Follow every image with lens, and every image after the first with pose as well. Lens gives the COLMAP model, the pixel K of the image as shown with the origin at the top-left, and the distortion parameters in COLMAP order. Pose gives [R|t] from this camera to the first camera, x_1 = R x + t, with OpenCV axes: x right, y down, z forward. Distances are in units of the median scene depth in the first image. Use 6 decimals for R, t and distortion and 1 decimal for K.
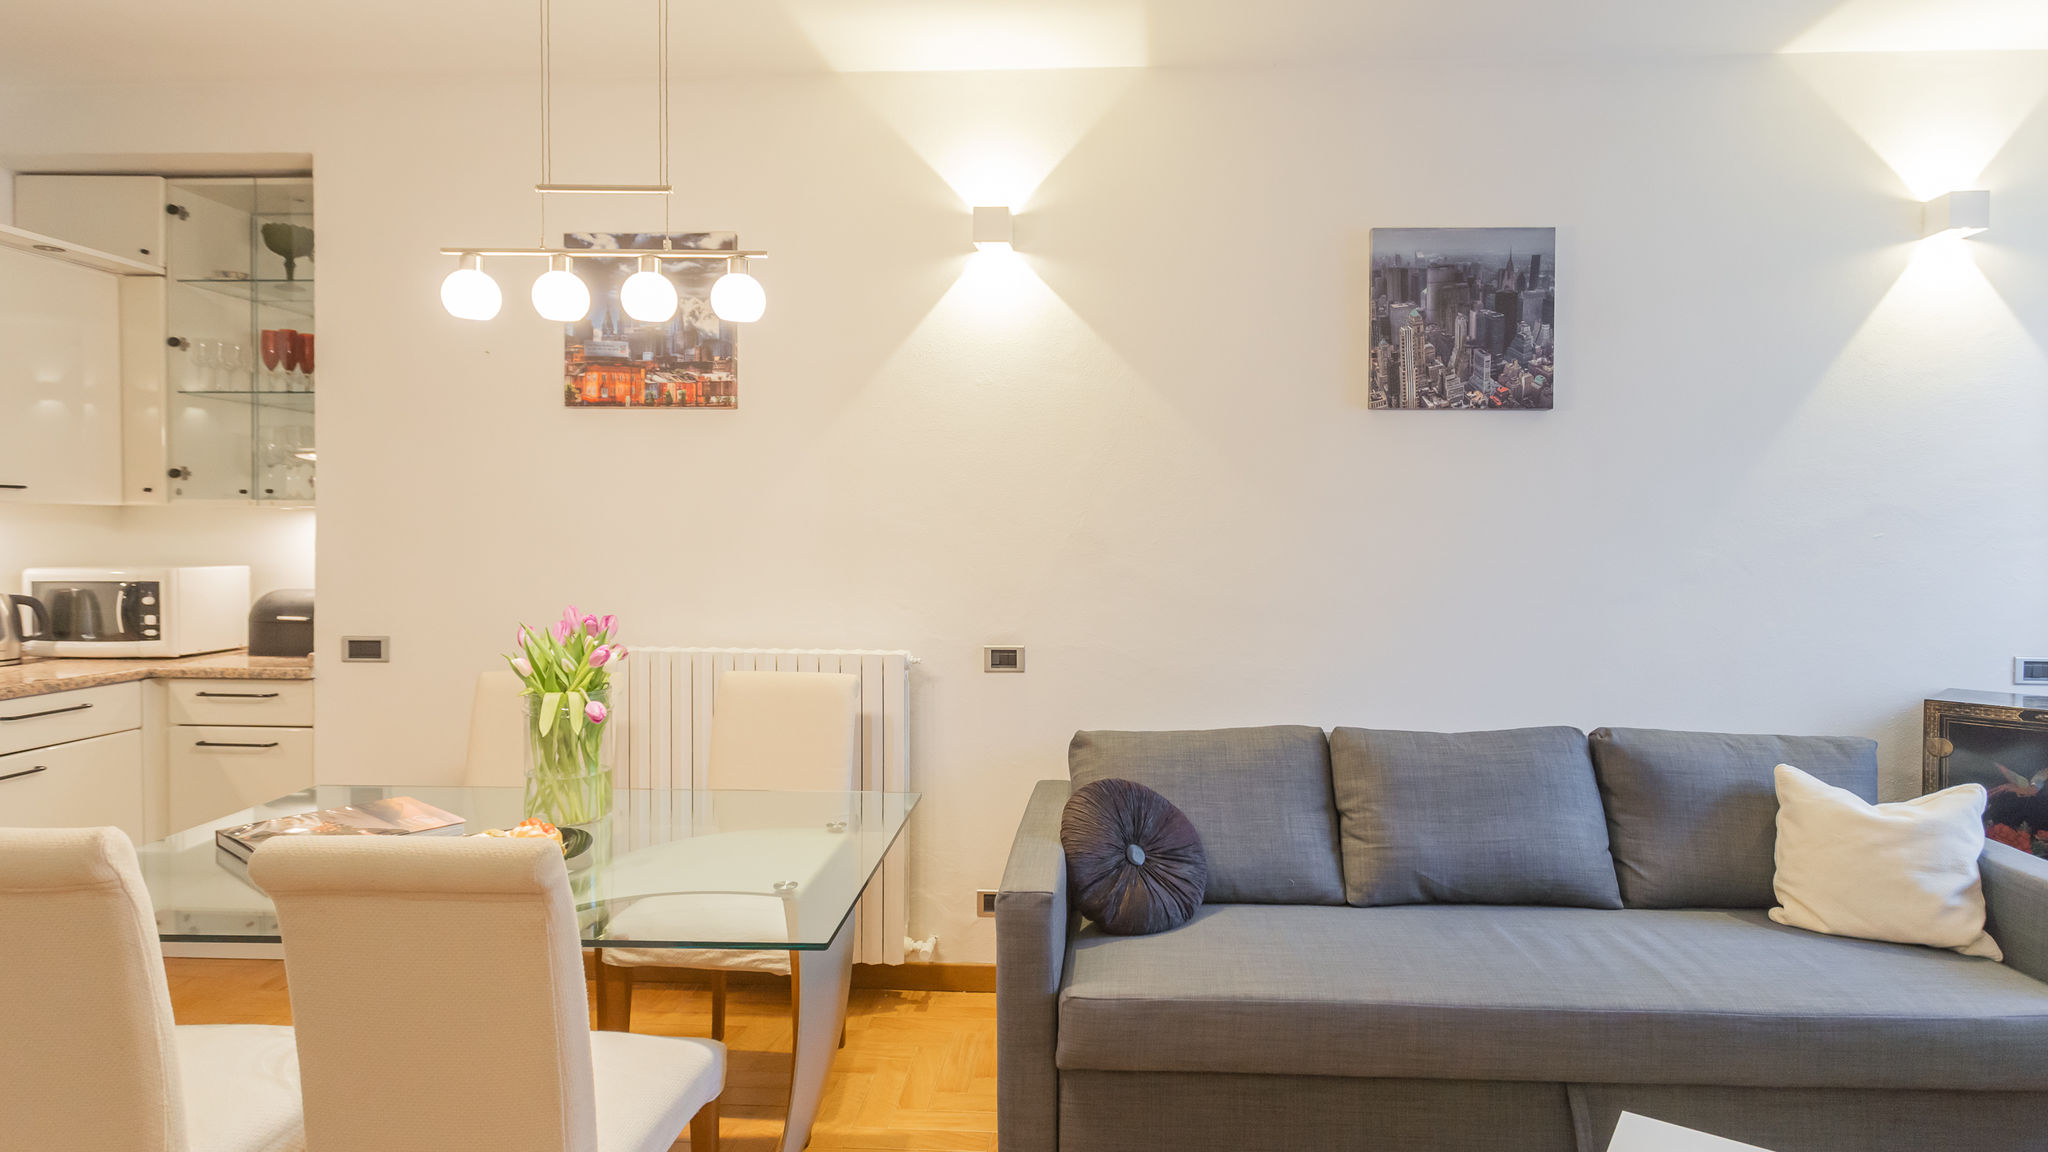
lens RADIAL K [[1093.9, 0, 1044.0], [0, 1093.9, 544.2], [0, 0, 1]] dist [-0.011568, 0.004346]
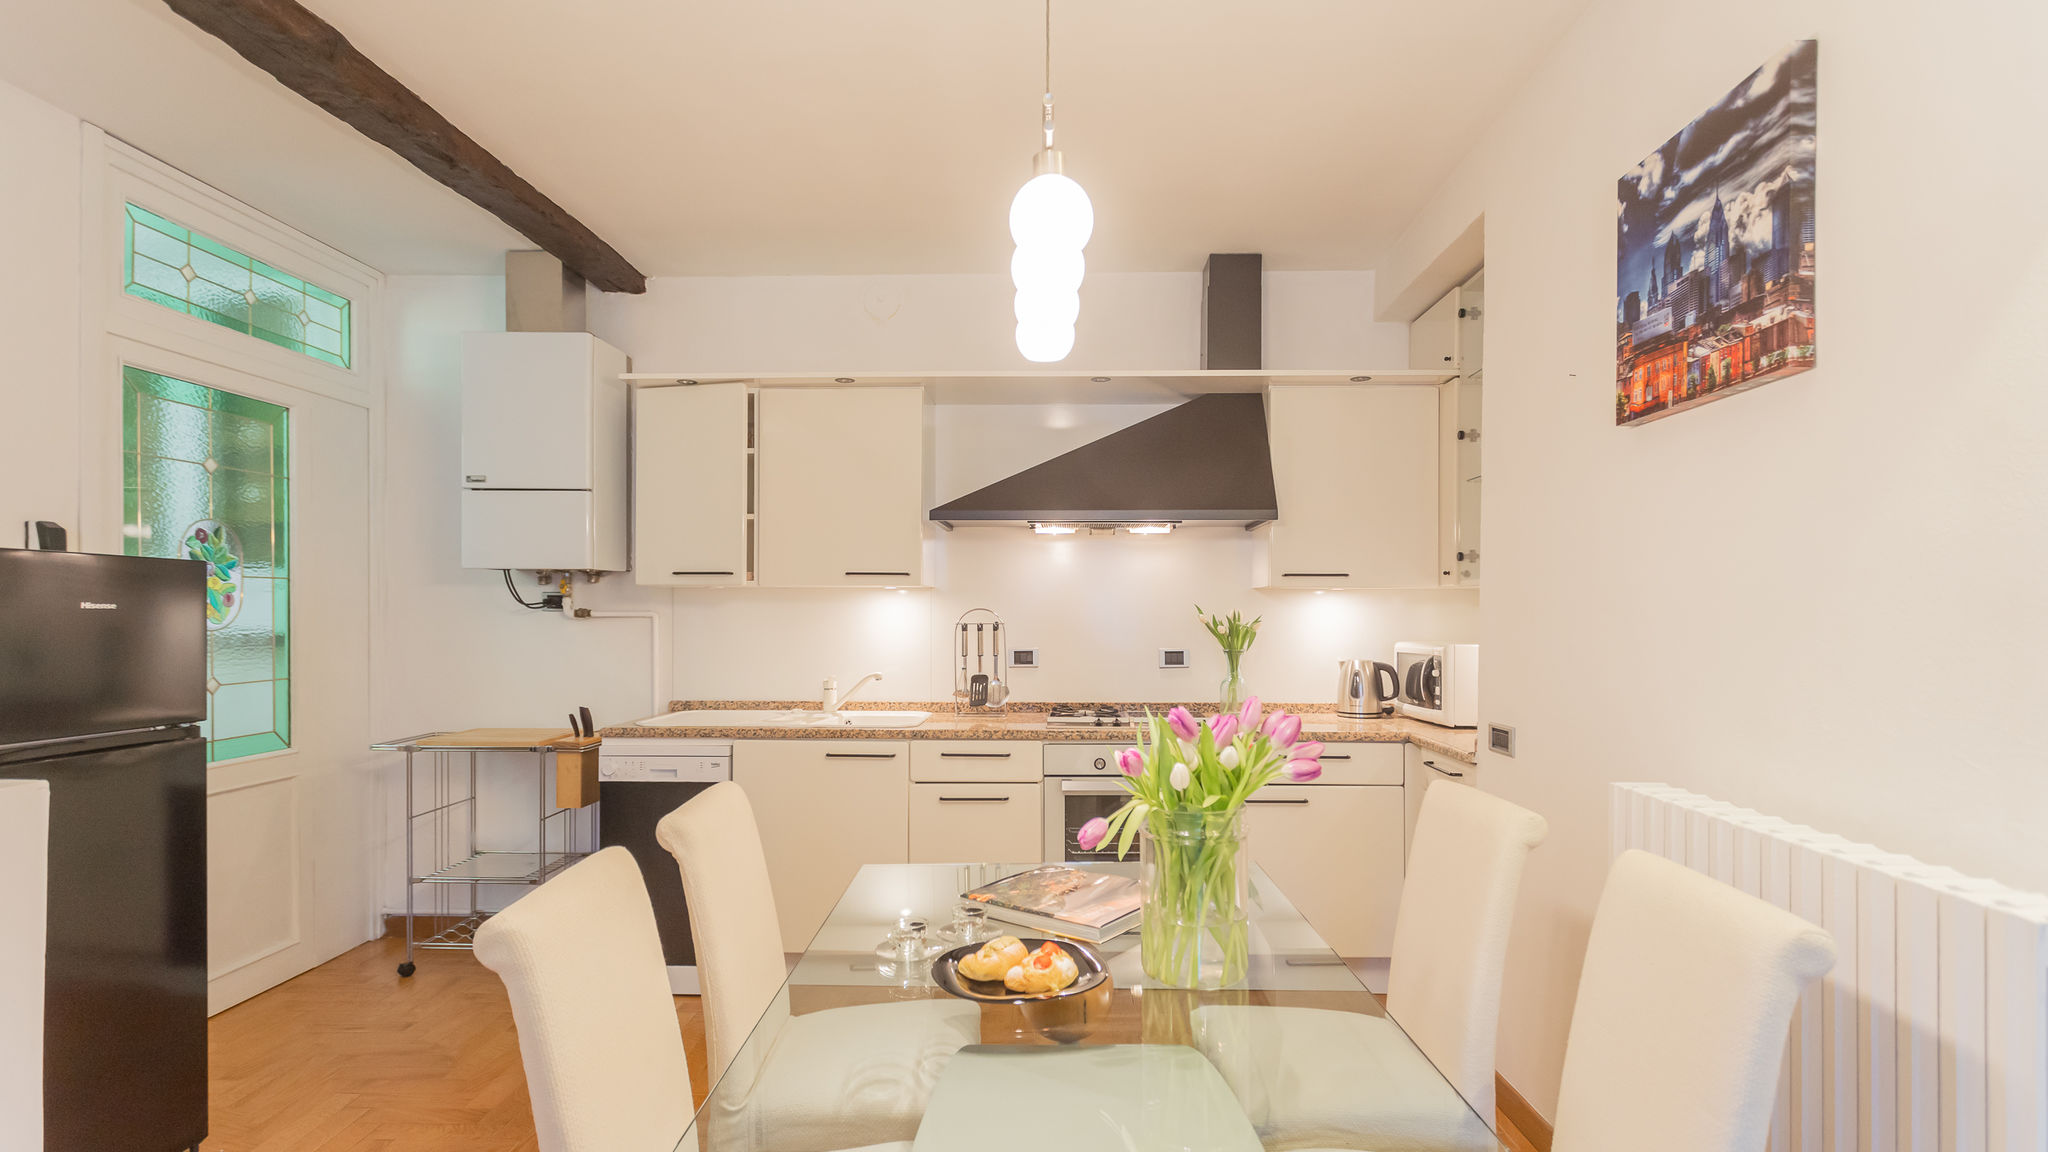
lens RADIAL K [[1009.6, 0, 1059.7], [0, 1009.6, 623.4], [0, 0, 1]] dist [0.001588, 0.000648]
pose [[0.031572, 0.004531, -0.999491, 0.202205], [-0.023011, 0.999728, 0.003805, 0.006948], [0.999237, 0.022879, 0.031668, 0.628312]]
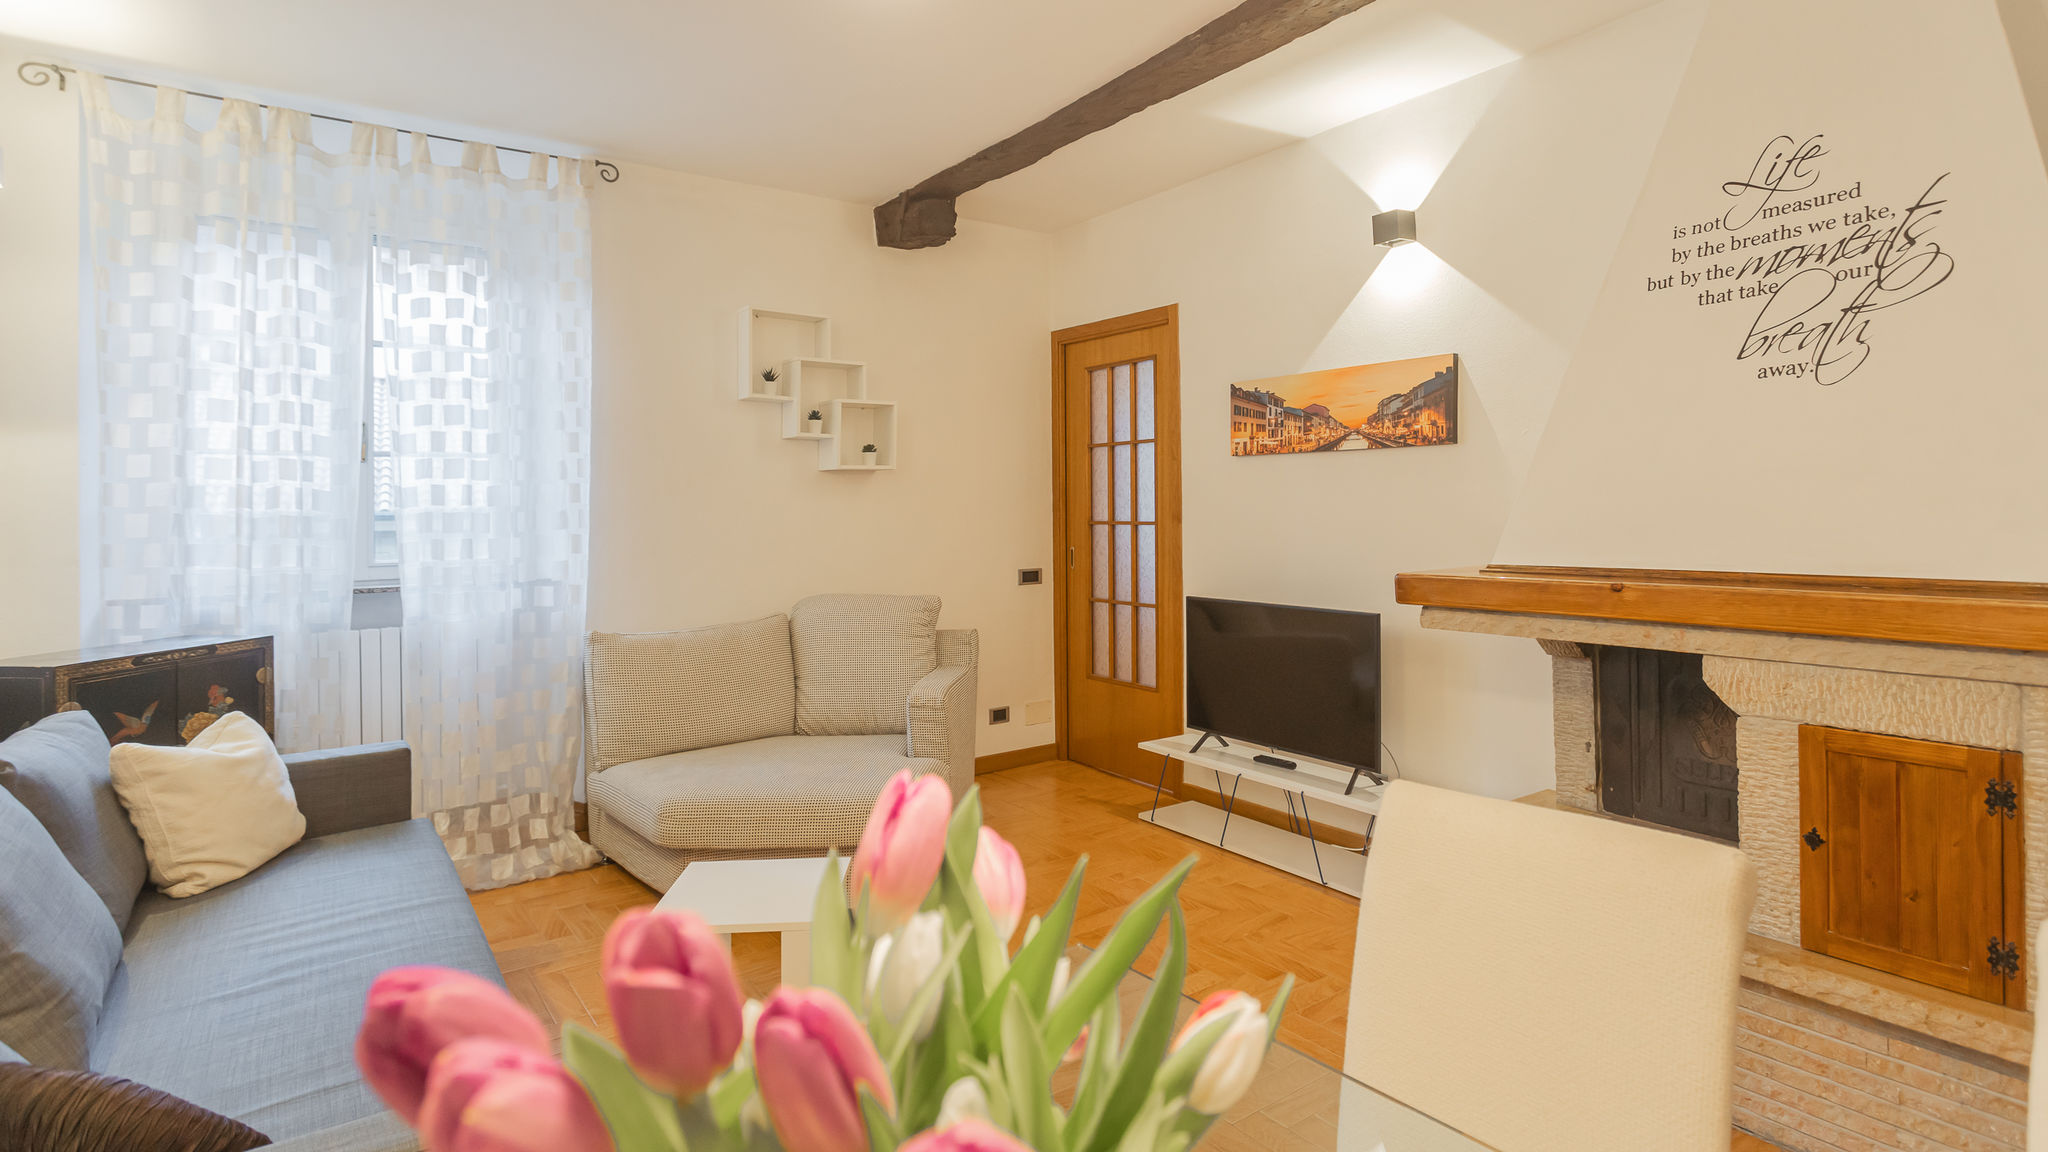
lens RADIAL K [[1009.6, 0, 1033.9], [0, 1009.6, 497.8], [0, 0, 1]] dist [0.001588, 0.000648]
pose [[-0.613863, 0.014149, 0.789285, -0.388094], [0.028236, 0.999593, 0.004041, 0.012509], [-0.788907, 0.024766, -0.614013, 0.761083]]
